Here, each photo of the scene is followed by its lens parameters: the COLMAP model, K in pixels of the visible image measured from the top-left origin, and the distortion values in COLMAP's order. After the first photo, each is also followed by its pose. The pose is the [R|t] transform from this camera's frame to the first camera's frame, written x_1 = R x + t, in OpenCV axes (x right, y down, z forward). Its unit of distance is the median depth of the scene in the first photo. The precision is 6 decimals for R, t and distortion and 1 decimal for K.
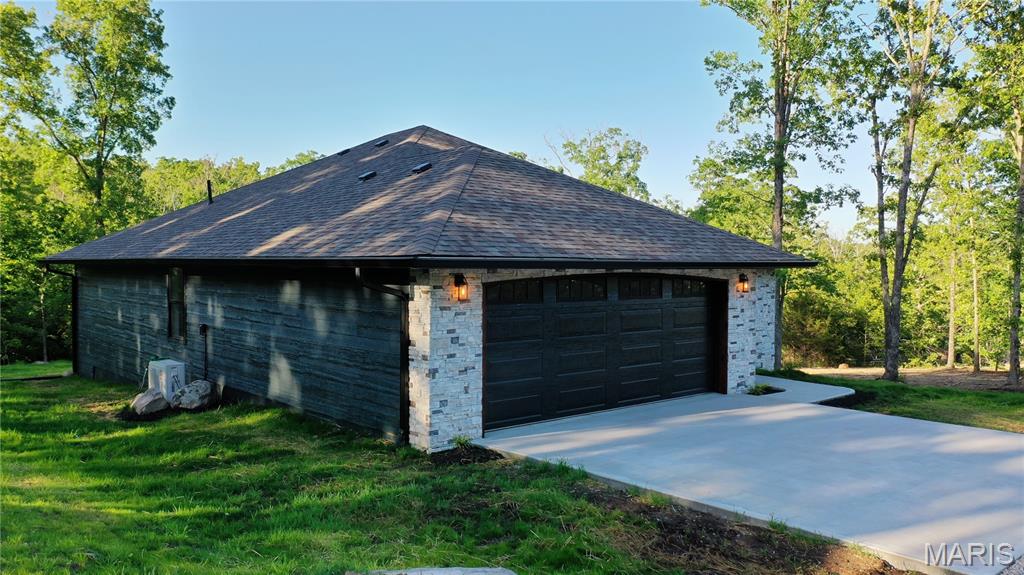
lens RADIAL K [[803.6, 0, 512.0], [0, 803.6, 287.5], [0, 0, 1]] dist [0.002931, 0.001661]
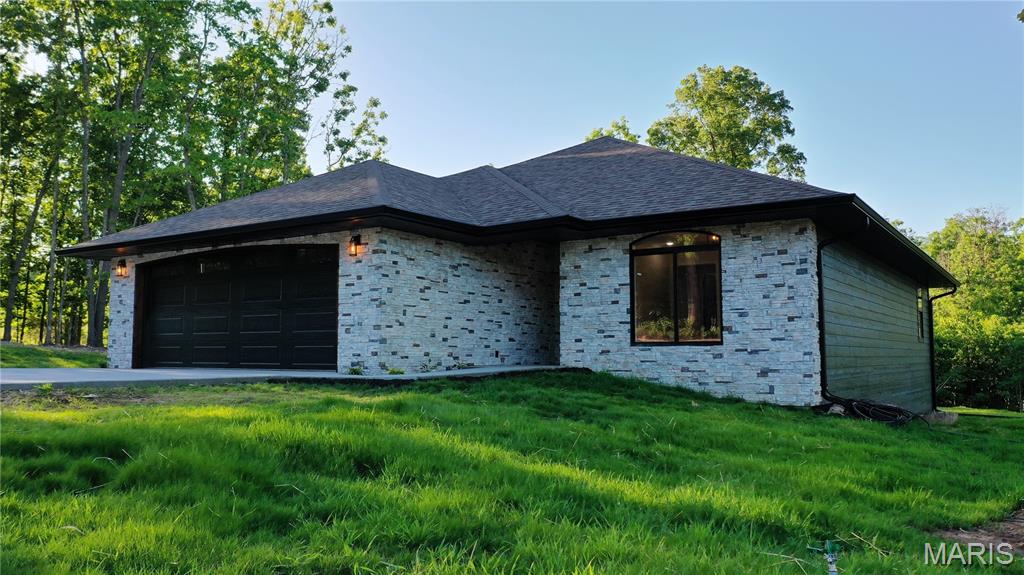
lens RADIAL K [[803.6, 0, 512.0], [0, 803.6, 287.5], [0, 0, 1]] dist [0.002931, 0.001661]
pose [[0.264119, -0.079830, -0.961181, 1.271599], [-0.024999, 0.995667, -0.089564, 0.123299], [0.964166, 0.047684, 0.260979, 1.027627]]
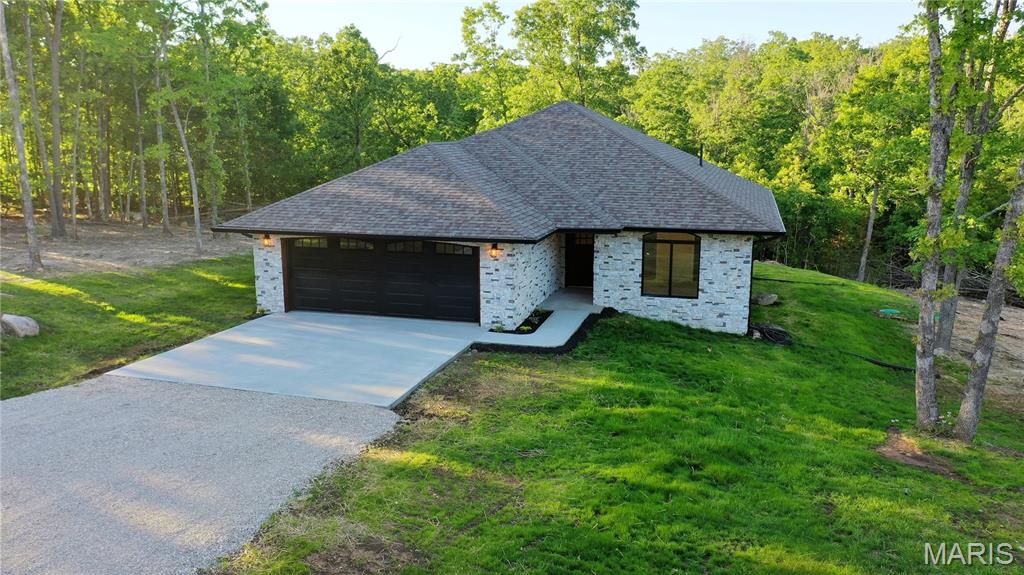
lens RADIAL K [[803.6, 0, 512.0], [0, 803.6, 287.5], [0, 0, 1]] dist [0.002931, 0.001661]
pose [[0.537766, 0.158896, -0.827986, 1.588504], [-0.021727, 0.984365, 0.174795, -0.201033], [0.842814, -0.076009, 0.532810, 0.315994]]
